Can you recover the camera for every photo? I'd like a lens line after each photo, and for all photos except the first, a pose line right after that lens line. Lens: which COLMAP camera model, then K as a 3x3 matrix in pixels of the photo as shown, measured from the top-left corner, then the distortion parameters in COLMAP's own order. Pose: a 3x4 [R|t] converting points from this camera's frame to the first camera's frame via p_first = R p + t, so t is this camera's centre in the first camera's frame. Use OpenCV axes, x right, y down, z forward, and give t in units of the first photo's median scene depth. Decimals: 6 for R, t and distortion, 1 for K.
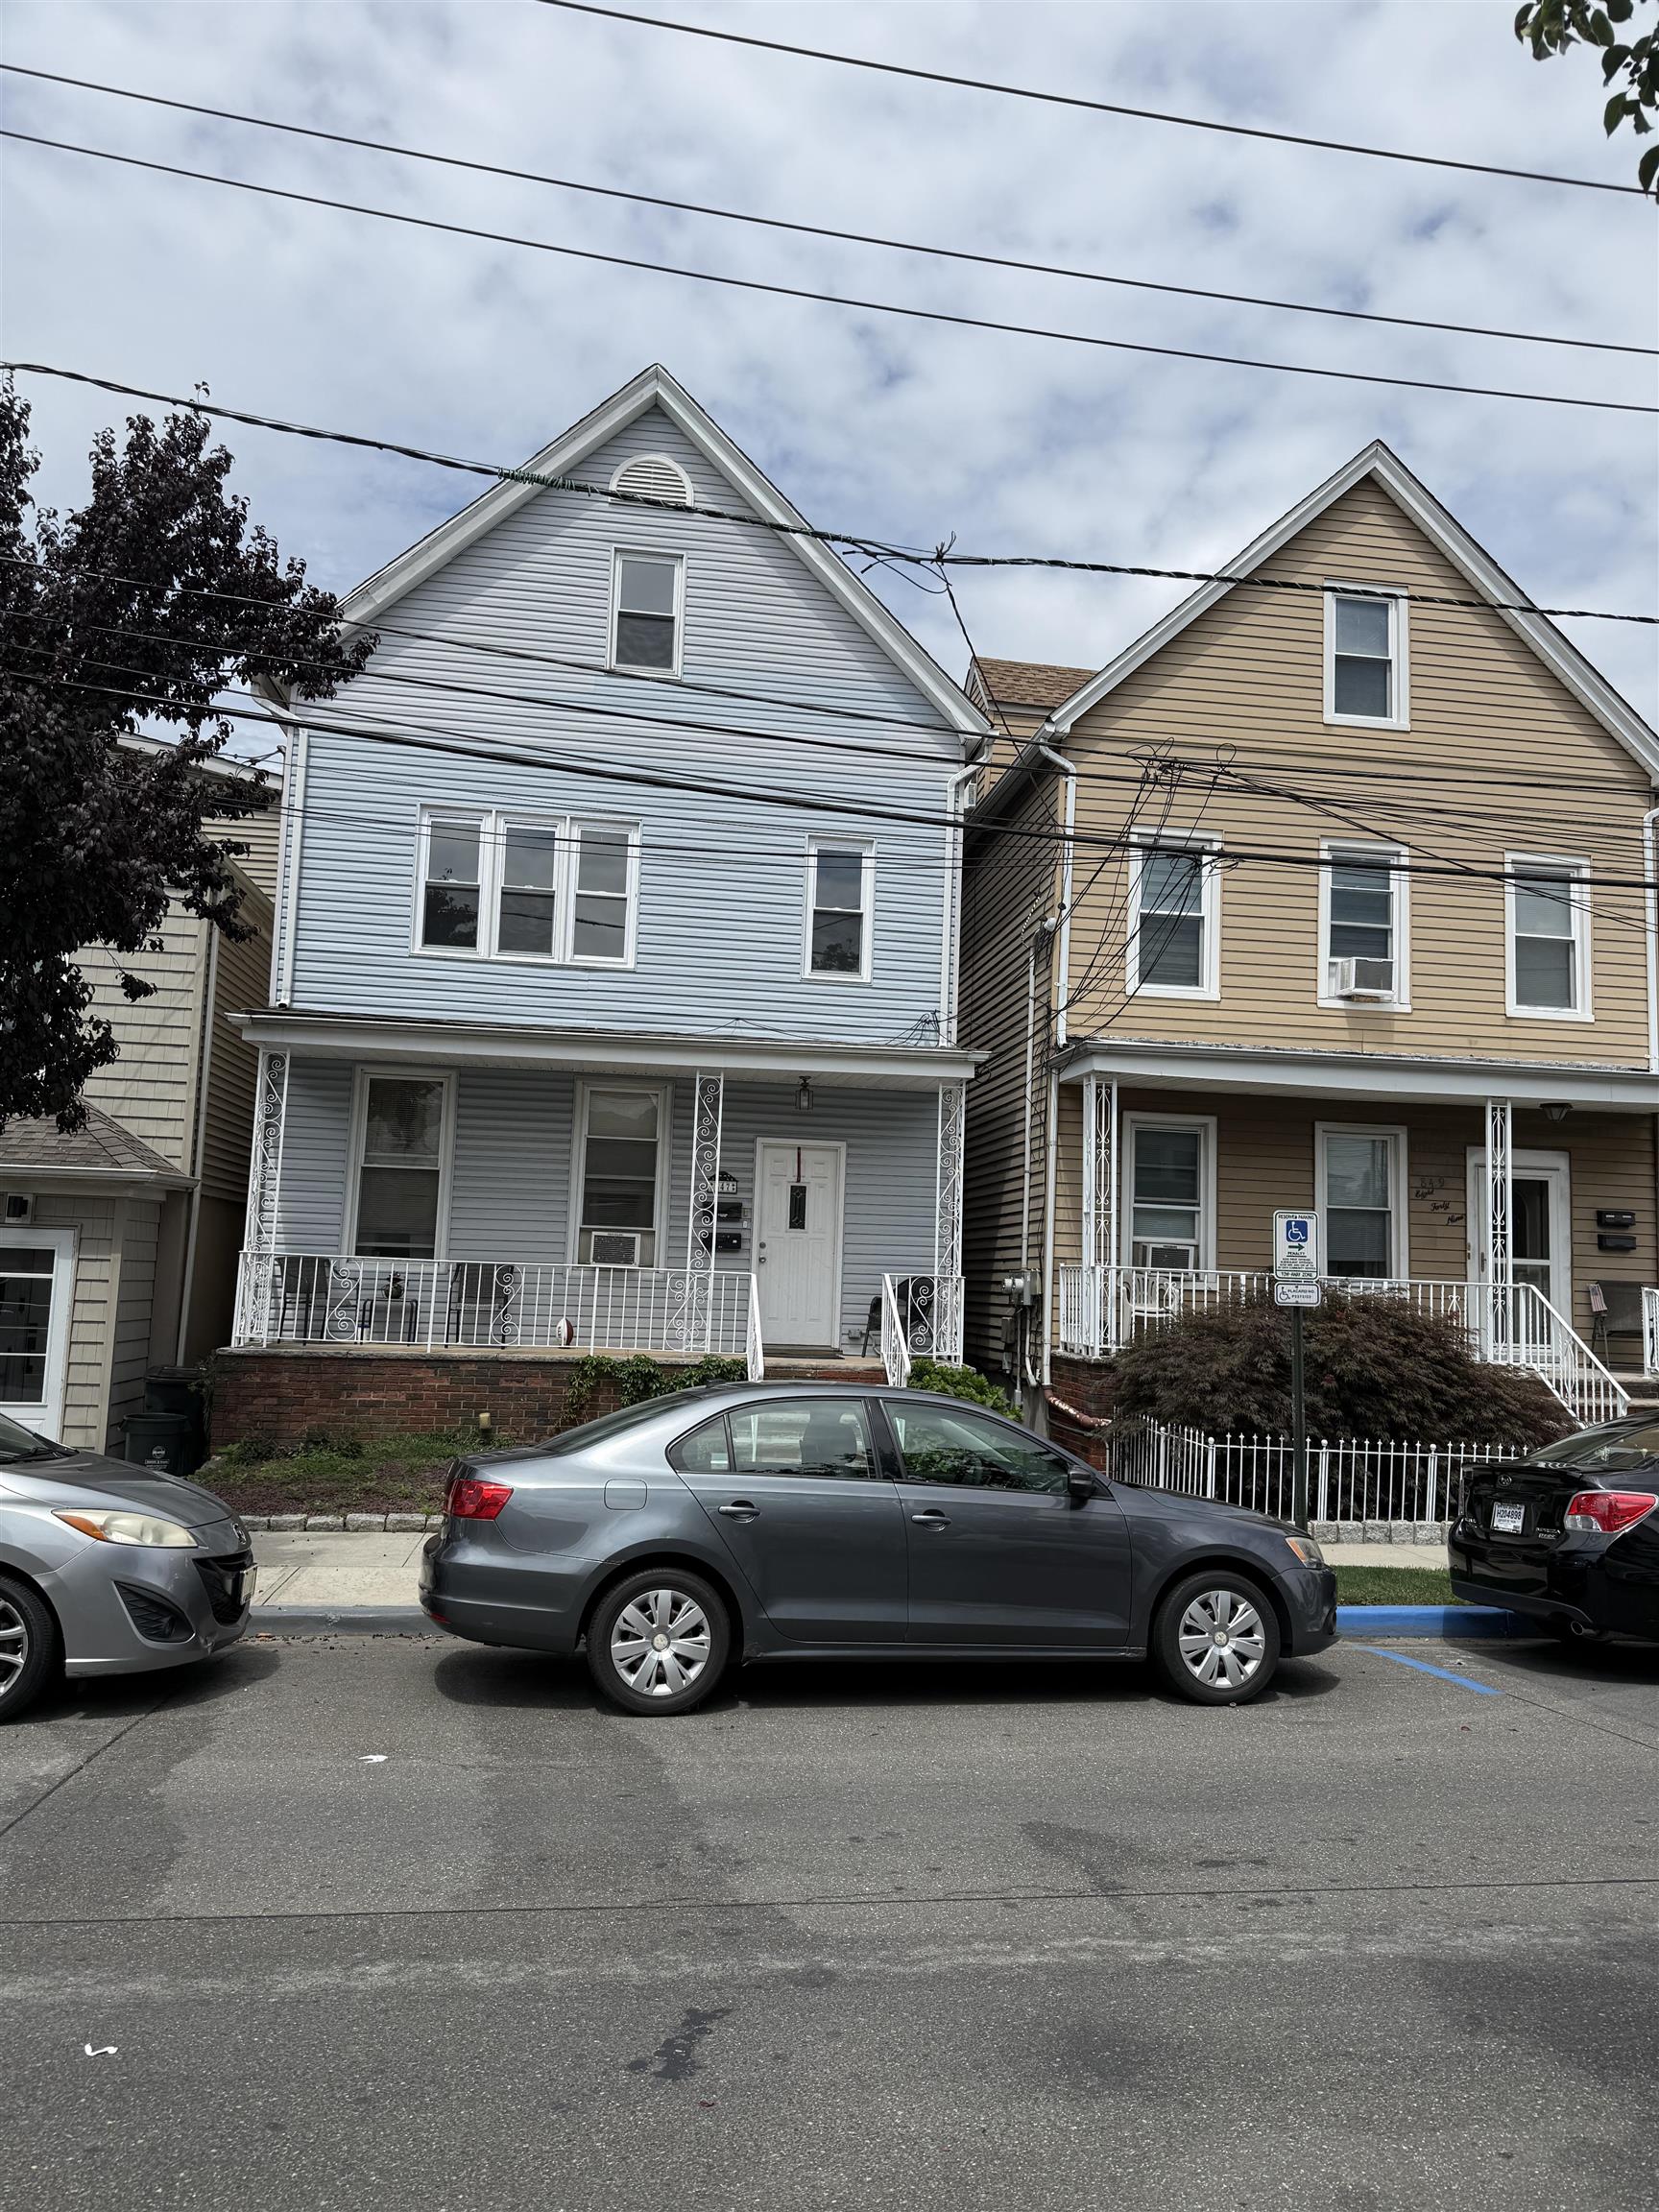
lens RADIAL K [[1517.1, 0, 833.0], [0, 1517.1, 1109.2], [0, 0, 1]] dist [0.013024, -0.005667]
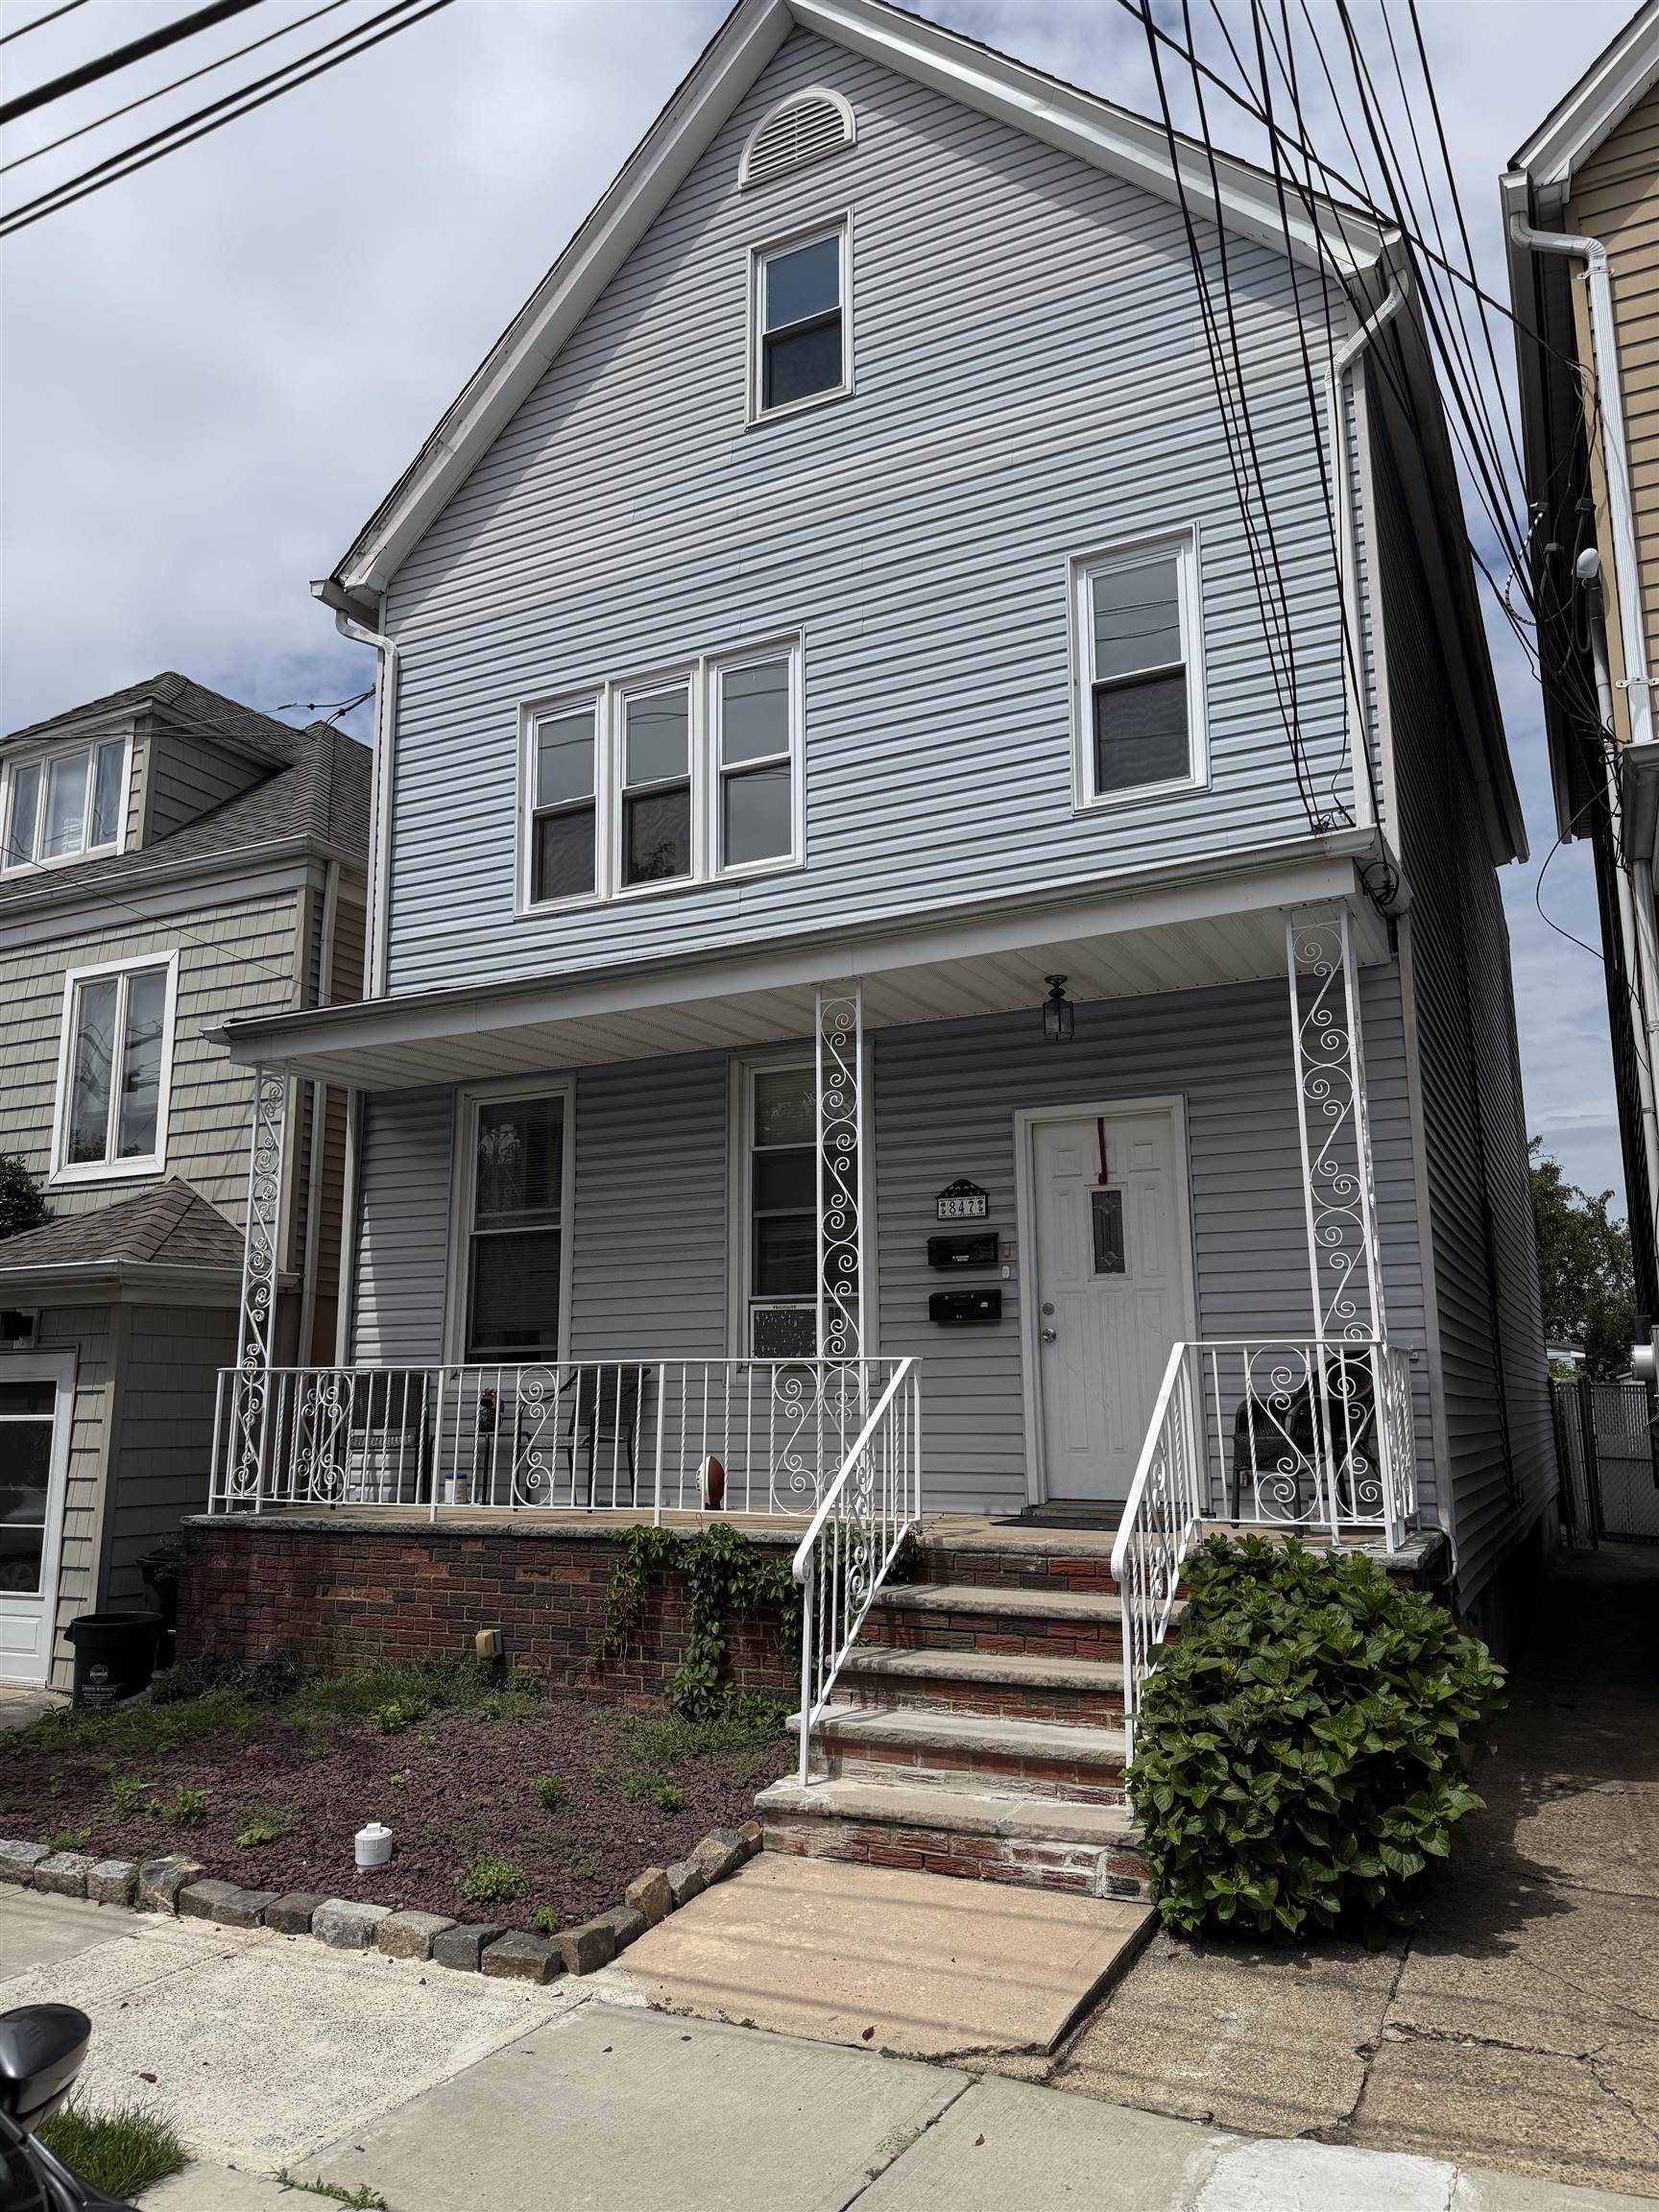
lens RADIAL K [[1517.1, 0, 823.2], [0, 1517.1, 1109.7], [0, 0, 1]] dist [0.013024, -0.005667]
pose [[0.818909, -0.148786, -0.554302, 0.200634], [0.102416, 0.988194, -0.113945, 0.075296], [0.564711, 0.036542, 0.824479, 0.527991]]
